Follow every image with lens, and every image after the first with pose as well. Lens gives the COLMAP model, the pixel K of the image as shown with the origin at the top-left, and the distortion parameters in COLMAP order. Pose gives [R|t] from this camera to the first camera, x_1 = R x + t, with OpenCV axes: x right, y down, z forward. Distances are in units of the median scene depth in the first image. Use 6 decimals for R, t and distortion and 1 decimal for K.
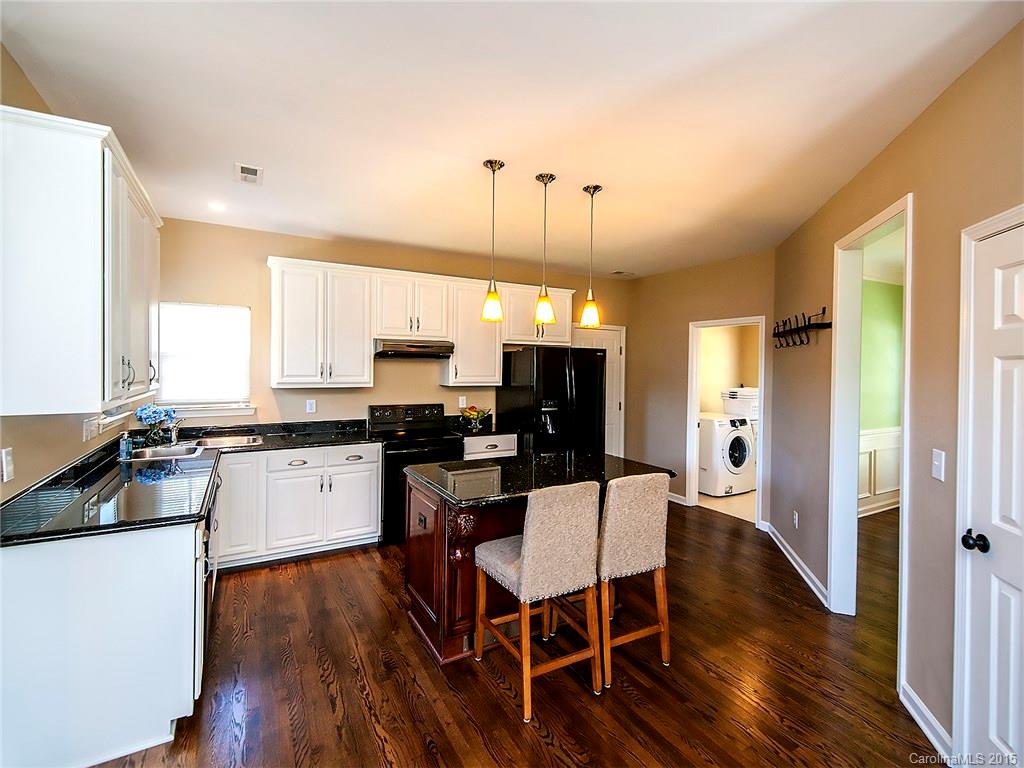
lens RADIAL K [[474.6, 0, 508.3], [0, 474.6, 373.0], [0, 0, 1]] dist [0.017380, -0.000329]
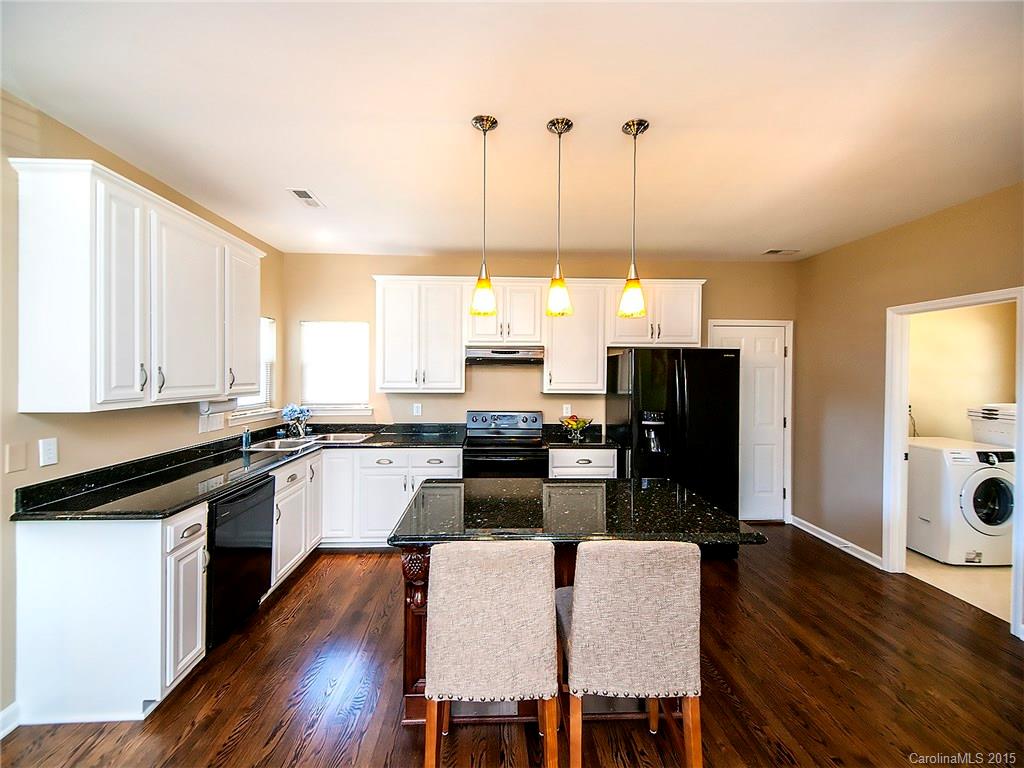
lens RADIAL K [[419.5, 0, 505.9], [0, 419.5, 377.8], [0, 0, 1]] dist [0.012522, -0.001825]
pose [[0.888940, -0.000150, -0.458024, 0.198954], [-0.002744, 0.999980, -0.005654, 0.001686], [0.458016, 0.006283, 0.888922, 0.226406]]
